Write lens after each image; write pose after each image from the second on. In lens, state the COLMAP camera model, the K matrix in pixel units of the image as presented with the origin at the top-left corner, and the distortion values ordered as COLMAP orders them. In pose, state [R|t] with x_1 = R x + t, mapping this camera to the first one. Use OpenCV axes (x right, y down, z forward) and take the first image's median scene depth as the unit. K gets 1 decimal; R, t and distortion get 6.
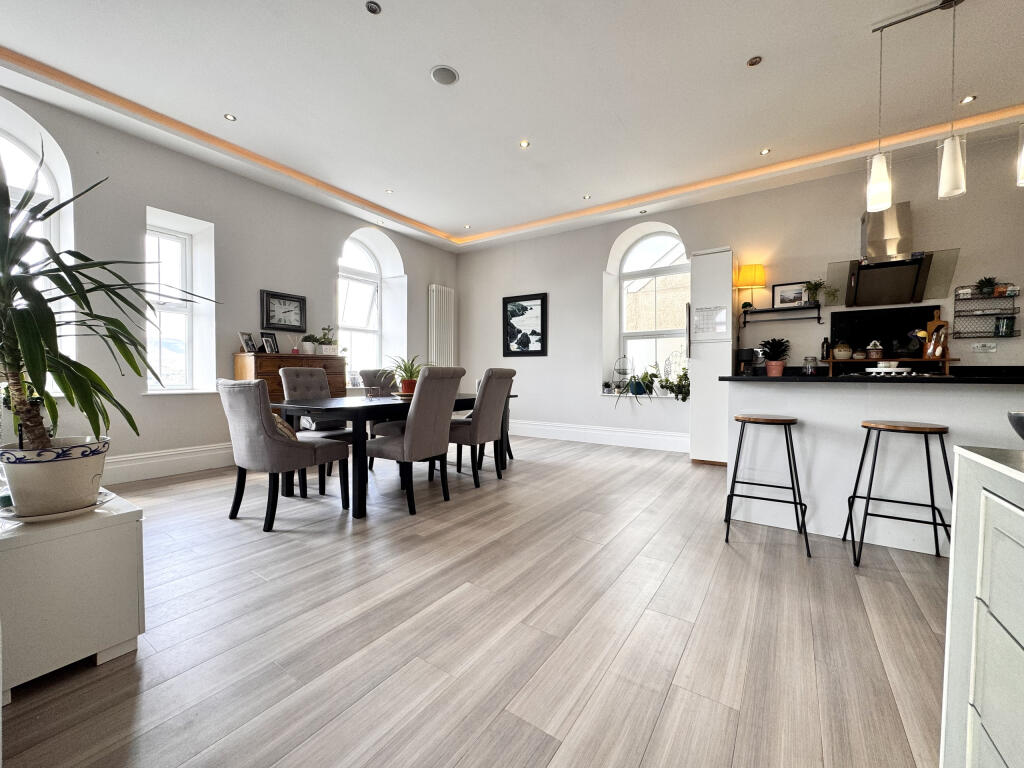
lens RADIAL K [[405.8, 0, 512.0], [0, 405.8, 384.0], [0, 0, 1]] dist [-0.006161, 0.000052]
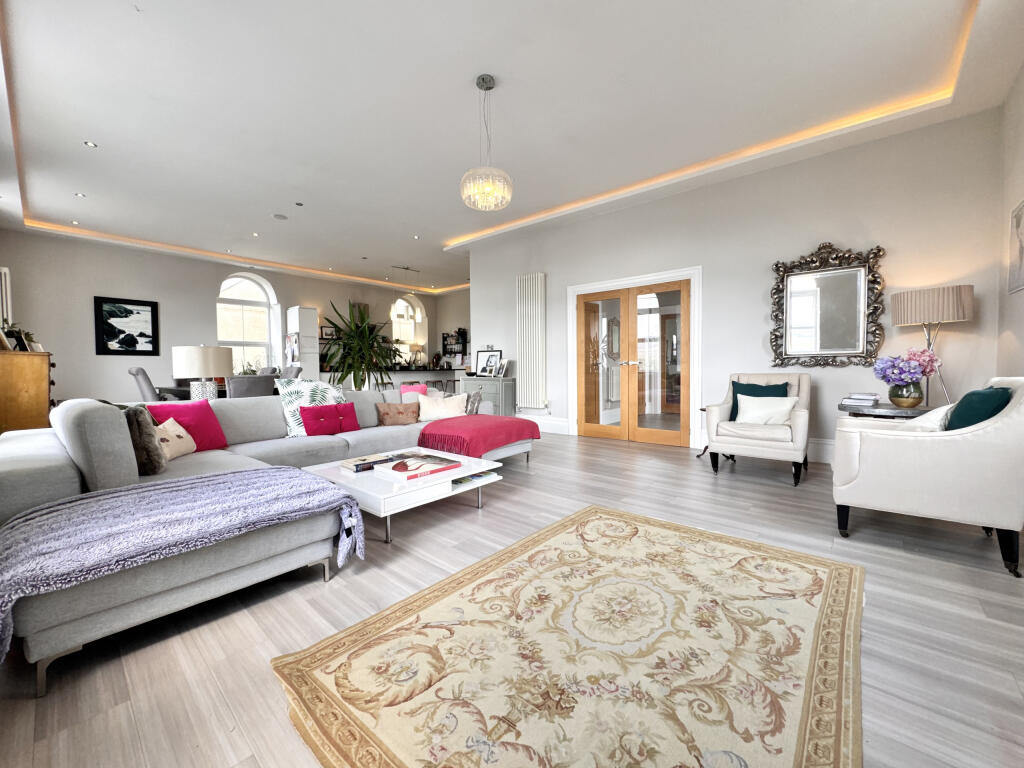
lens RADIAL K [[405.8, 0, 512.0], [0, 405.8, 384.0], [0, 0, 1]] dist [-0.006161, 0.000052]
pose [[0.120376, -0.044747, 0.991719, -1.292370], [0.032115, 0.998636, 0.041161, -0.003397], [-0.992209, 0.026894, 0.121649, -0.211518]]
